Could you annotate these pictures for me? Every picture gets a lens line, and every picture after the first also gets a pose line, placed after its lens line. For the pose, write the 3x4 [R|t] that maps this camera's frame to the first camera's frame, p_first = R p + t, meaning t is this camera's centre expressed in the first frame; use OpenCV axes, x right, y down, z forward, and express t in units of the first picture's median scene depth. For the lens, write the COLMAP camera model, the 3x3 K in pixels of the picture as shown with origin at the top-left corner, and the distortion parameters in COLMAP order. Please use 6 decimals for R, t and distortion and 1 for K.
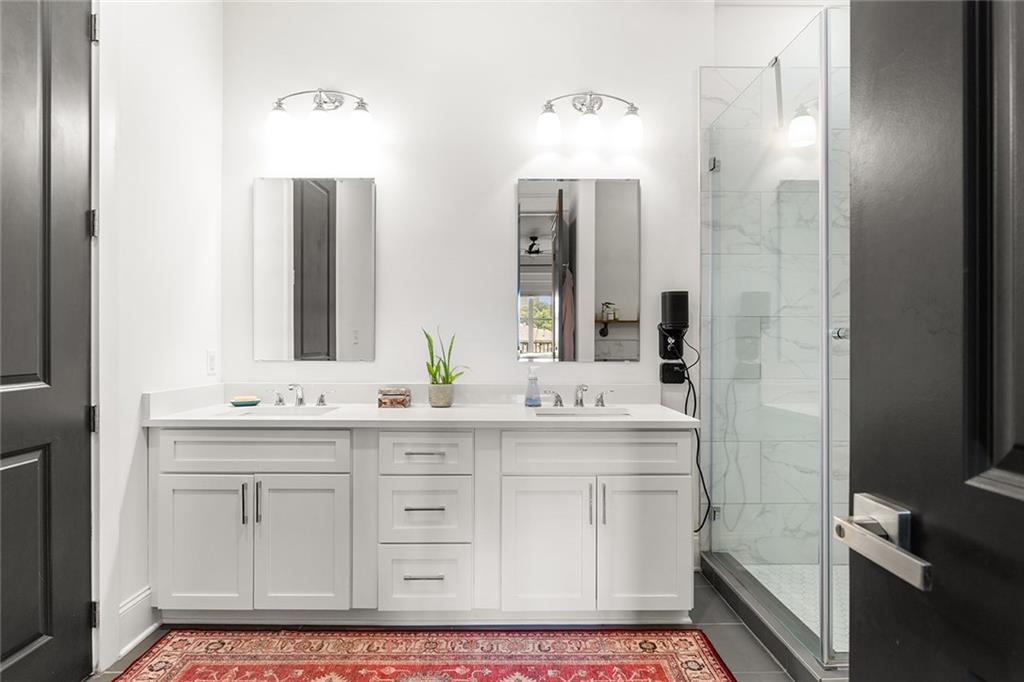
lens RADIAL K [[531.3, 0, 512.0], [0, 531.3, 341.0], [0, 0, 1]] dist [-0.000559, 0.000099]
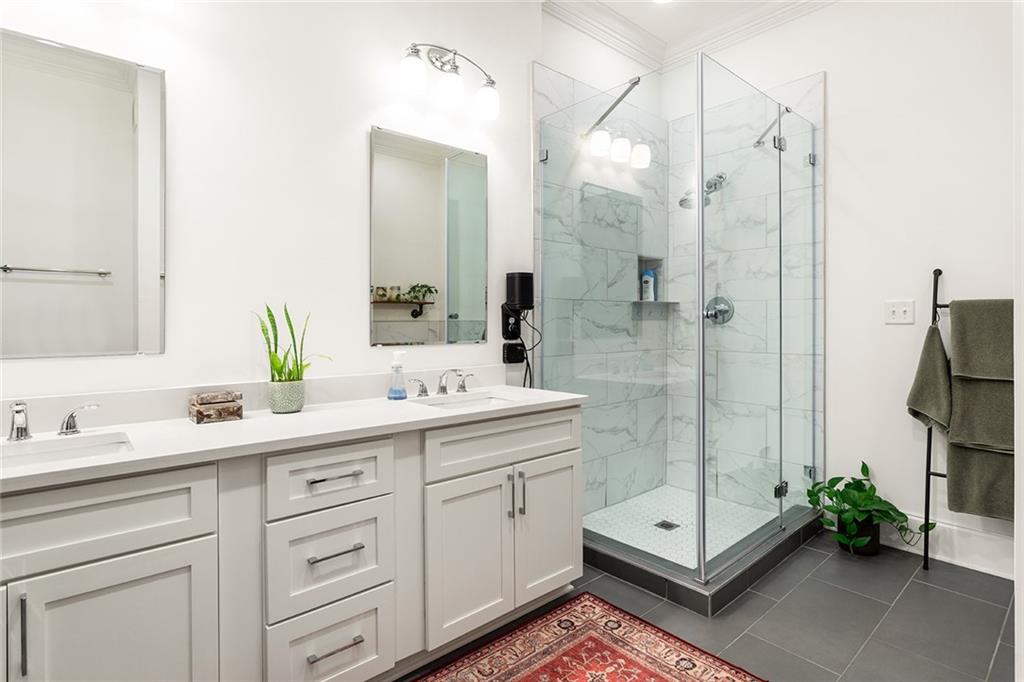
lens RADIAL K [[524.9, 0, 513.8], [0, 524.9, 324.5], [0, 0, 1]] dist [-0.001200, 0.000384]
pose [[0.756232, -0.006921, 0.654267, -0.365886], [0.007554, 0.999970, 0.001847, 0.004171], [-0.654260, 0.003546, 0.756261, 0.247224]]
